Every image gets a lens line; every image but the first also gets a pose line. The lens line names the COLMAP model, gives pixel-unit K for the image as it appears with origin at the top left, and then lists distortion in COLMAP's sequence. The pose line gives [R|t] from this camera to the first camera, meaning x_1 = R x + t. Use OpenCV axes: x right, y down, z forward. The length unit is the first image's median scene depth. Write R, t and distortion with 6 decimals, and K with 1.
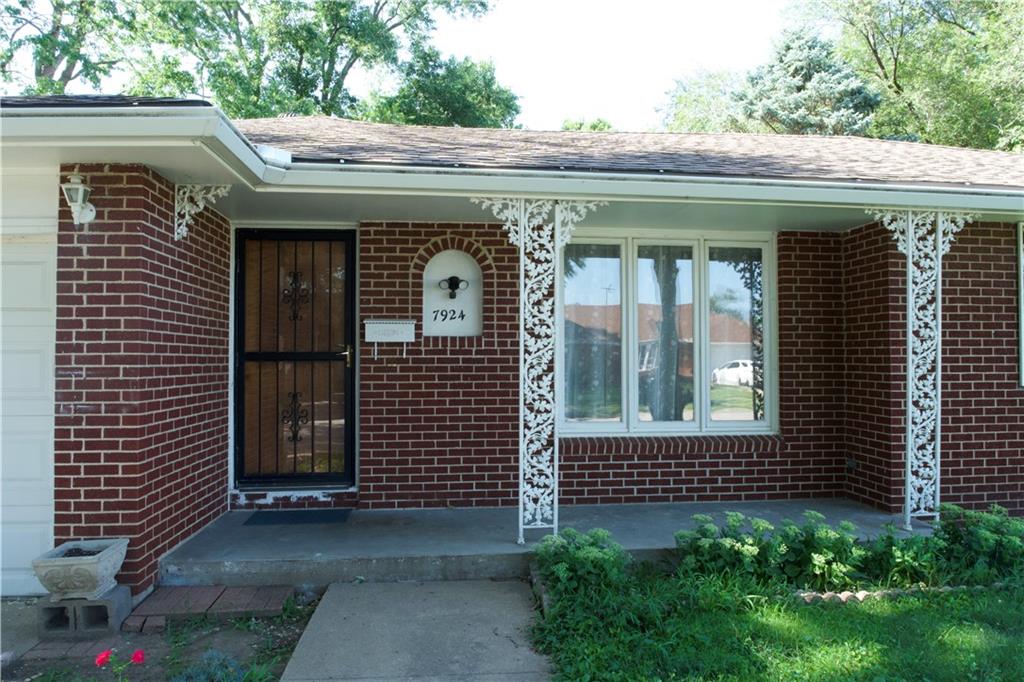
lens RADIAL K [[677.3, 0, 512.0], [0, 677.3, 341.0], [0, 0, 1]] dist [-0.026963, -0.003184]
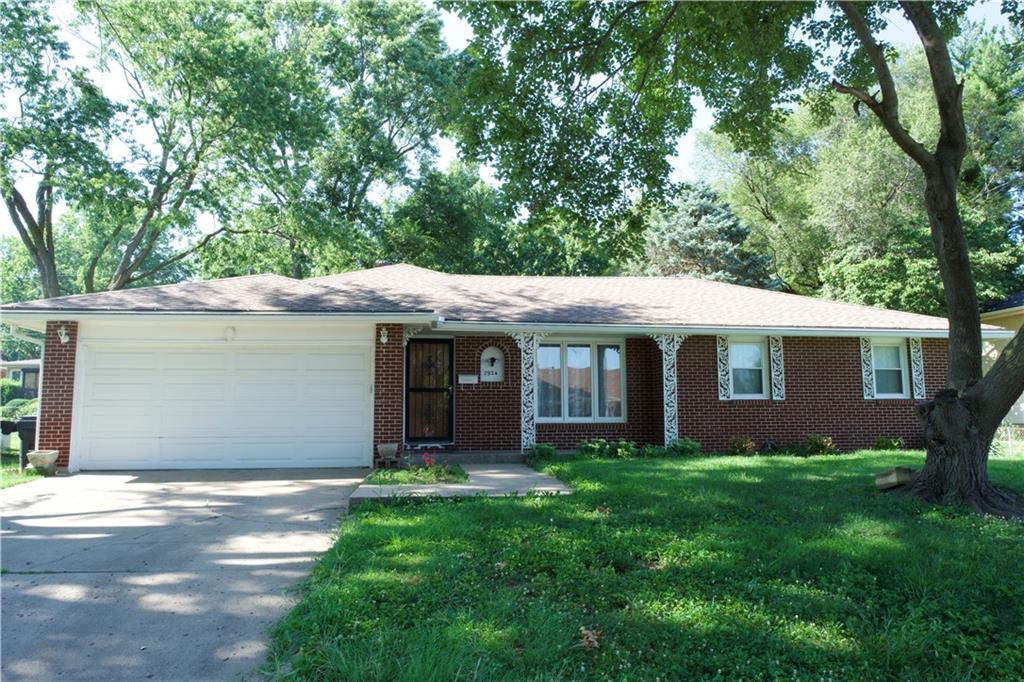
lens RADIAL K [[677.3, 0, 512.0], [0, 677.3, 341.0], [0, 0, 1]] dist [-0.026963, -0.003184]
pose [[0.999432, -0.001089, 0.033686, -0.099644], [0.004259, 0.995548, -0.094161, 0.079156], [-0.033433, 0.094251, 0.994987, -1.483940]]
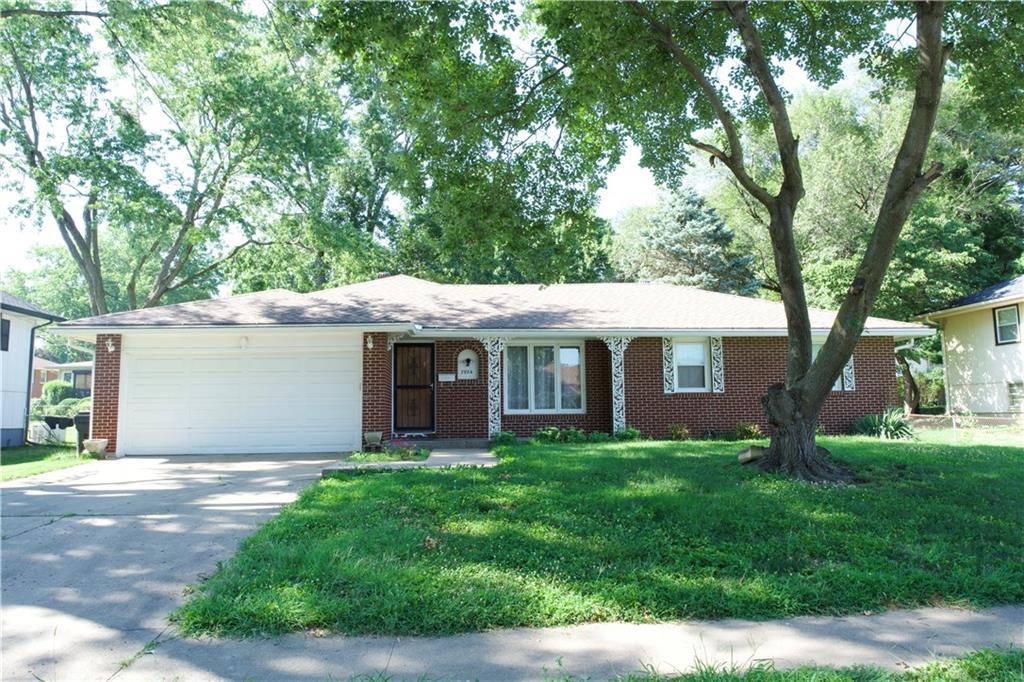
lens RADIAL K [[675.3, 0, 511.7], [0, 675.3, 346.4], [0, 0, 1]] dist [-0.022836, 0.003182]
pose [[0.999734, -0.014844, -0.017641, 0.152010], [0.013395, 0.996737, -0.079594, 0.085788], [0.018765, 0.079337, 0.996671, -1.884685]]
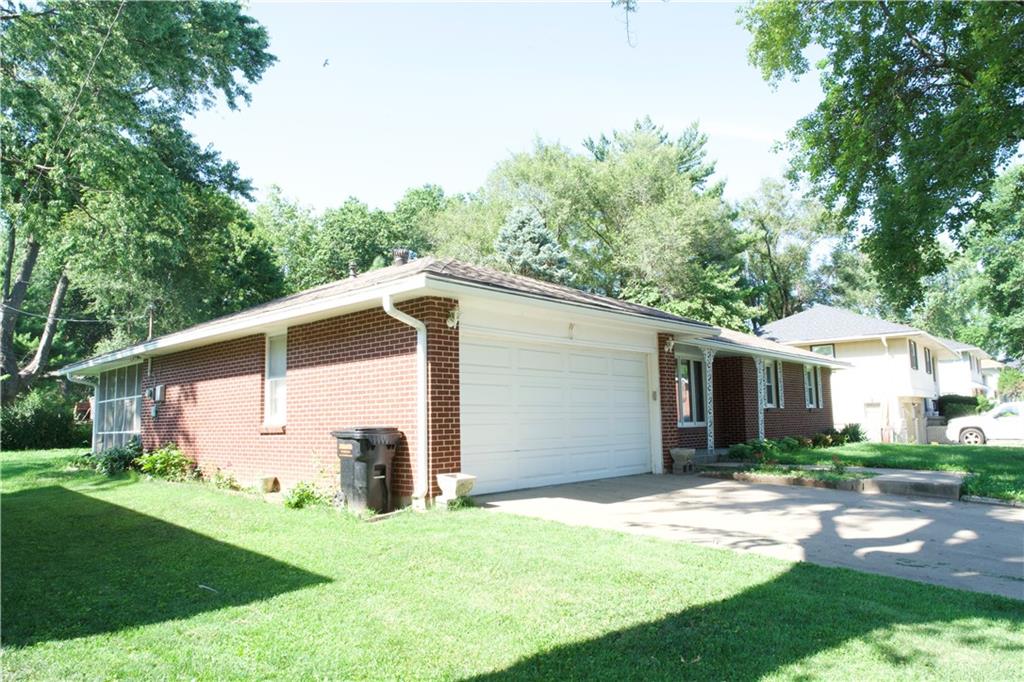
lens RADIAL K [[675.3, 0, 511.7], [0, 675.3, 346.4], [0, 0, 1]] dist [-0.022836, 0.003182]
pose [[0.740293, 0.061478, 0.669468, -2.341821], [0.002442, 0.995558, -0.094124, 0.072639], [-0.672280, 0.071314, 0.736854, -0.610398]]
